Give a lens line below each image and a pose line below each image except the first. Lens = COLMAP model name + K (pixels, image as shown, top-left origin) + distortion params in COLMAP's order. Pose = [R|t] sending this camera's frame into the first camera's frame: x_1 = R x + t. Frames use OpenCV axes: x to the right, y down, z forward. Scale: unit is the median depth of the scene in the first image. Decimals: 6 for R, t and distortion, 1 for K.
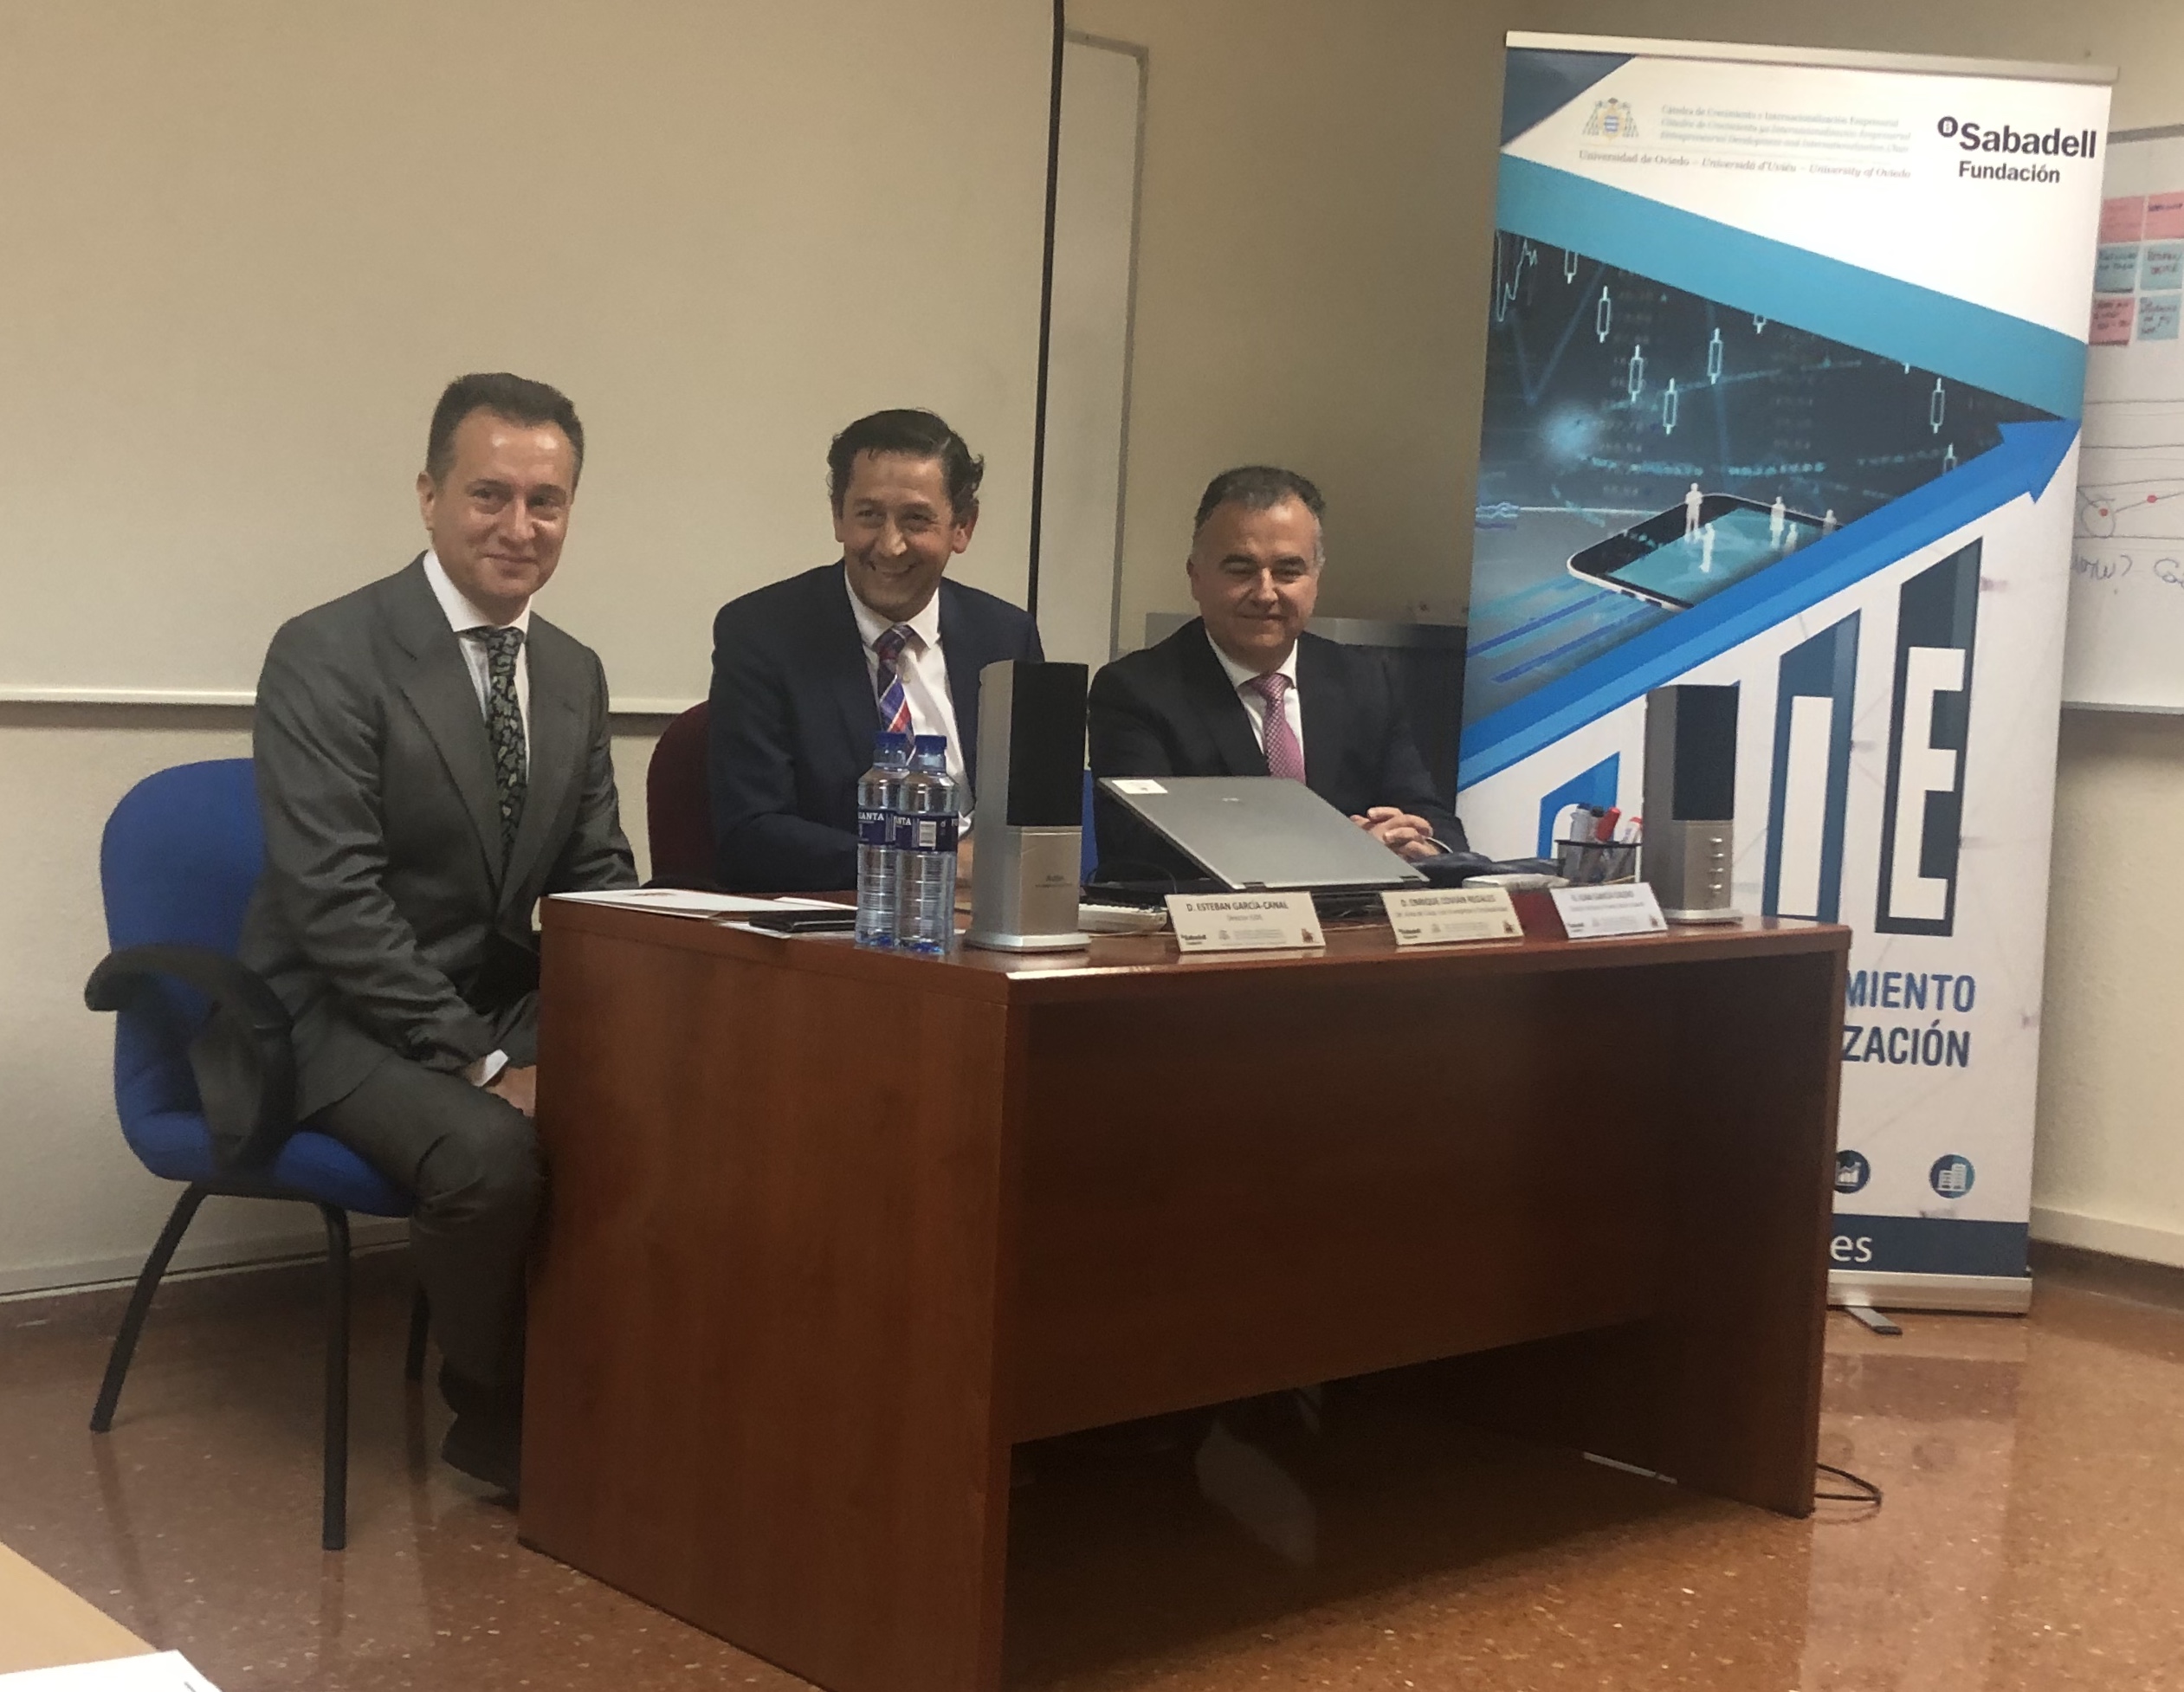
lens RADIAL K [[2825.8, 0, 976.0], [0, 2825.8, 890.4], [0, 0, 1]] dist [-0.000879, 0.000000]
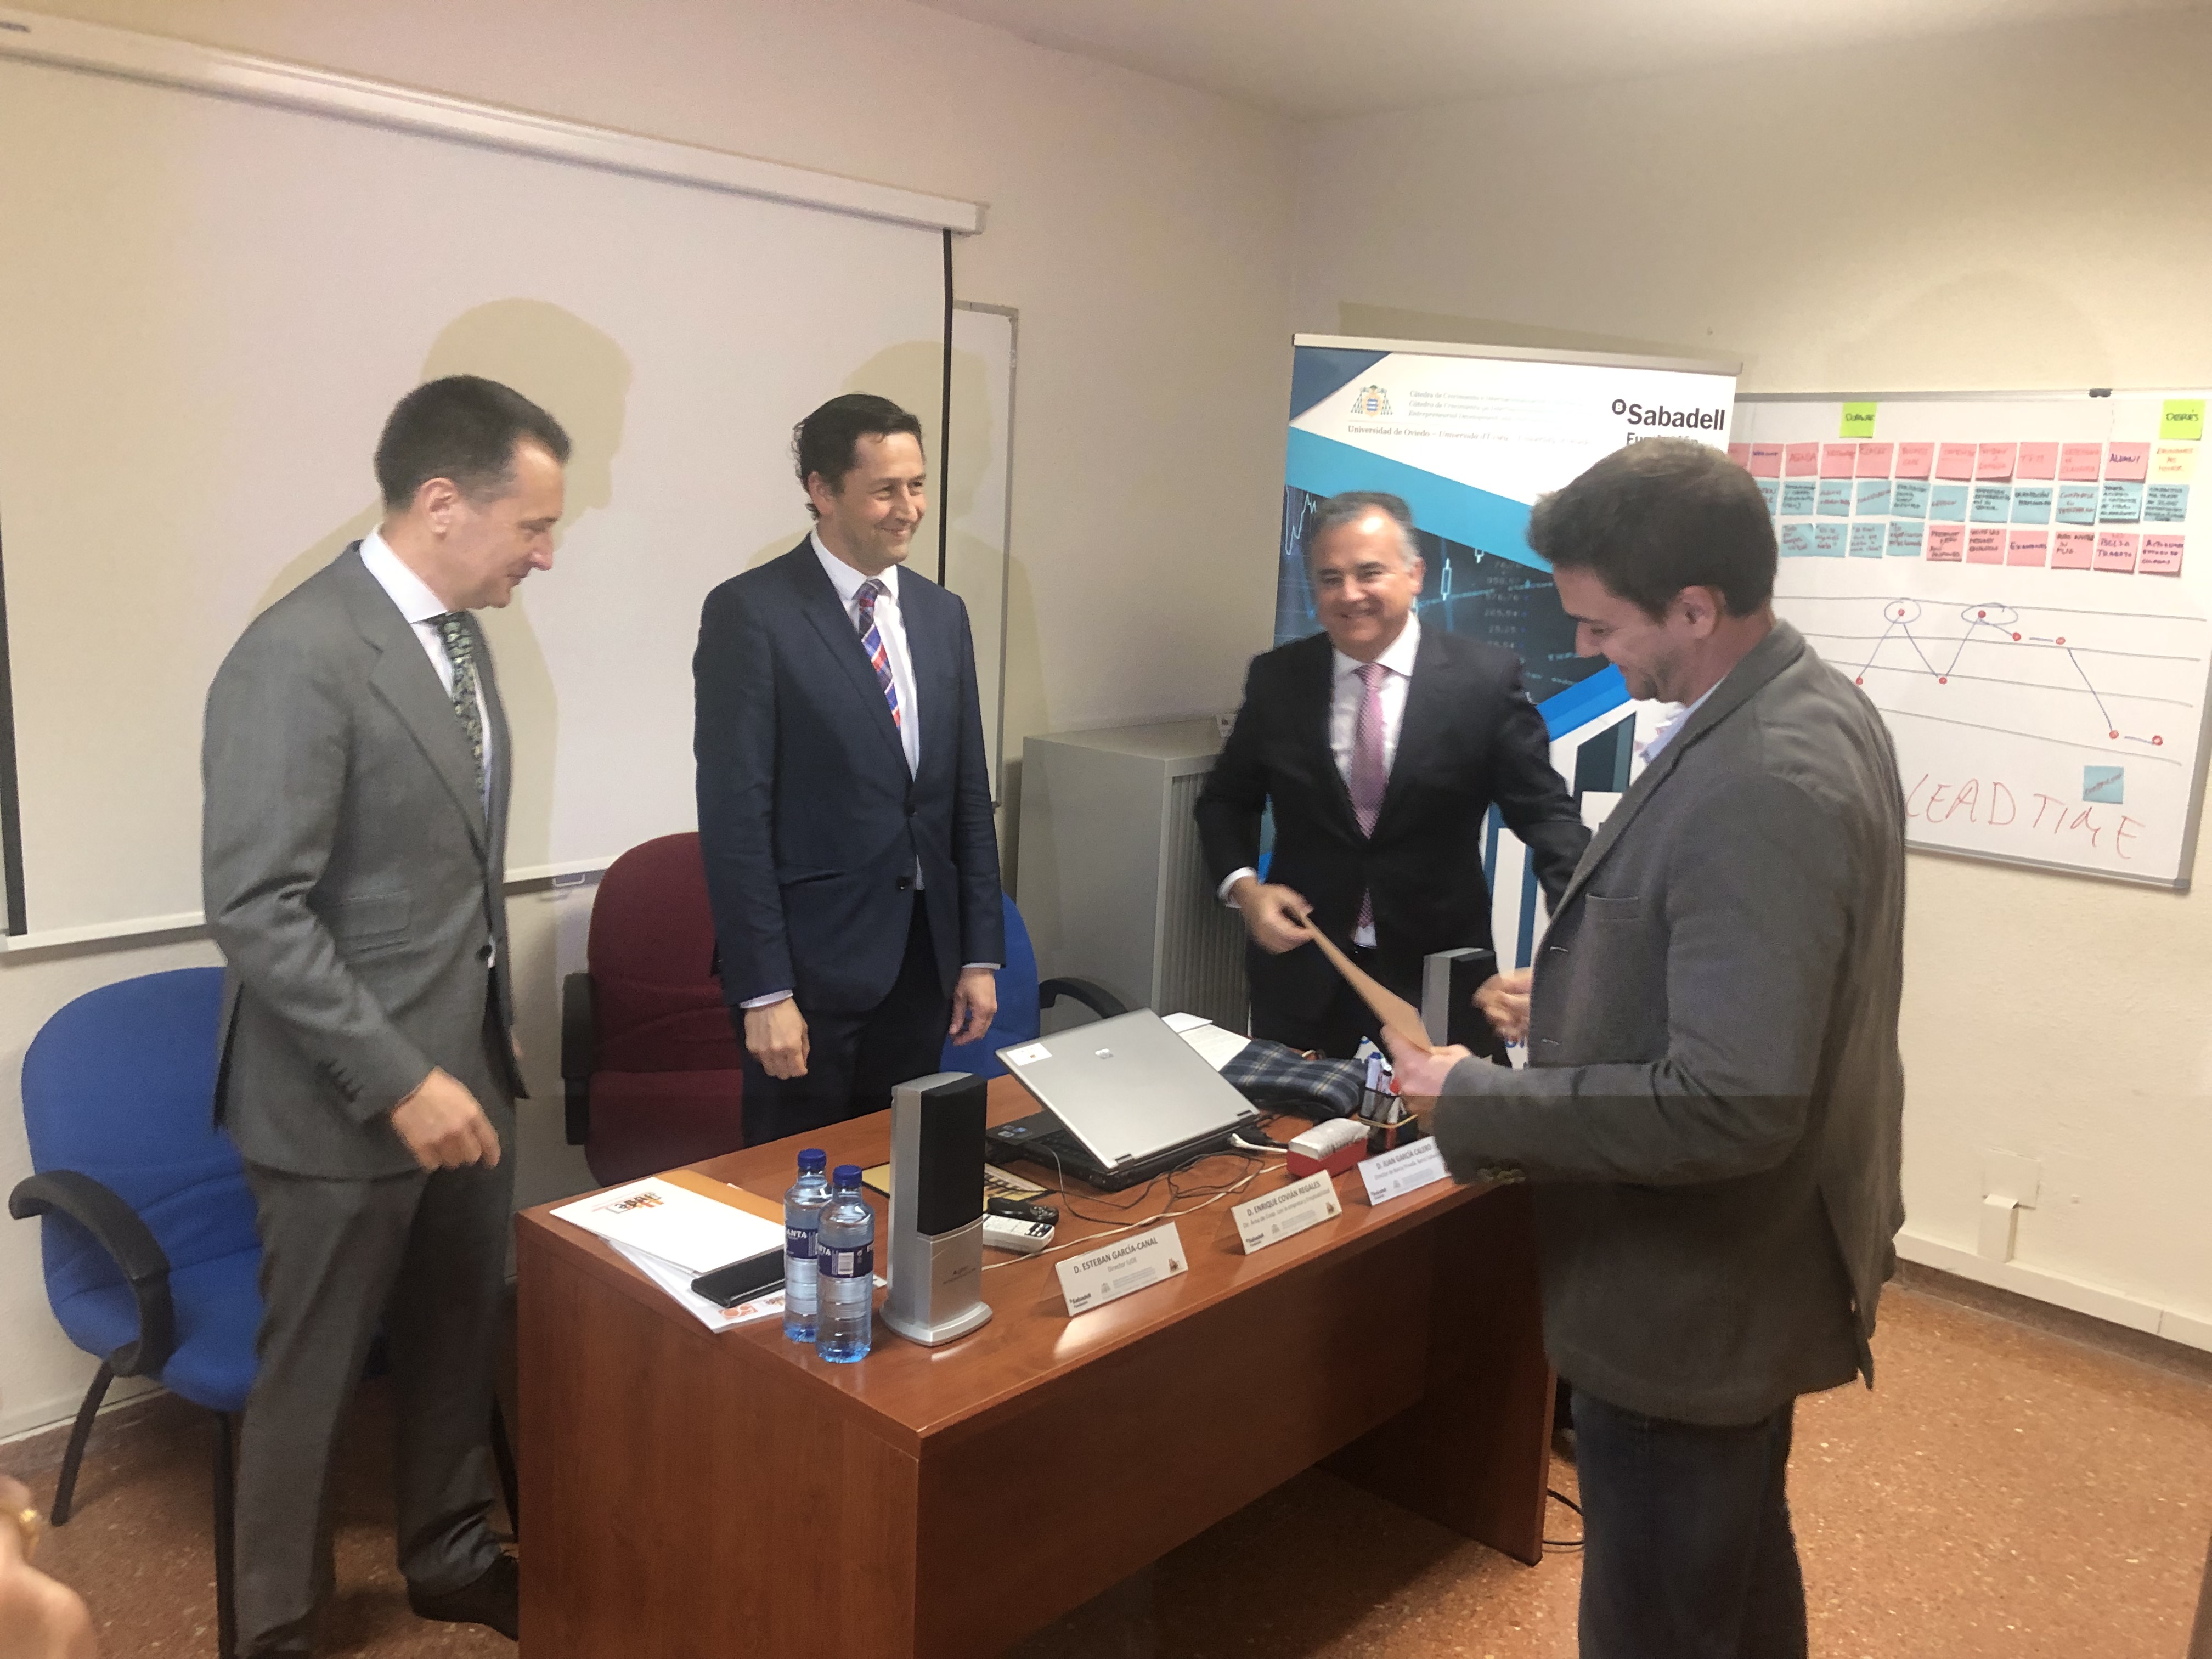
lens RADIAL K [[1781.5, 0, 1110.7], [0, 1781.5, 816.8], [0, 0, 1]] dist [0.036244, -0.060508]
pose [[0.993149, -0.018213, 0.115423, 0.004629], [0.007906, 0.995988, 0.089141, -0.154088], [-0.116583, -0.087618, 0.989309, 0.175094]]
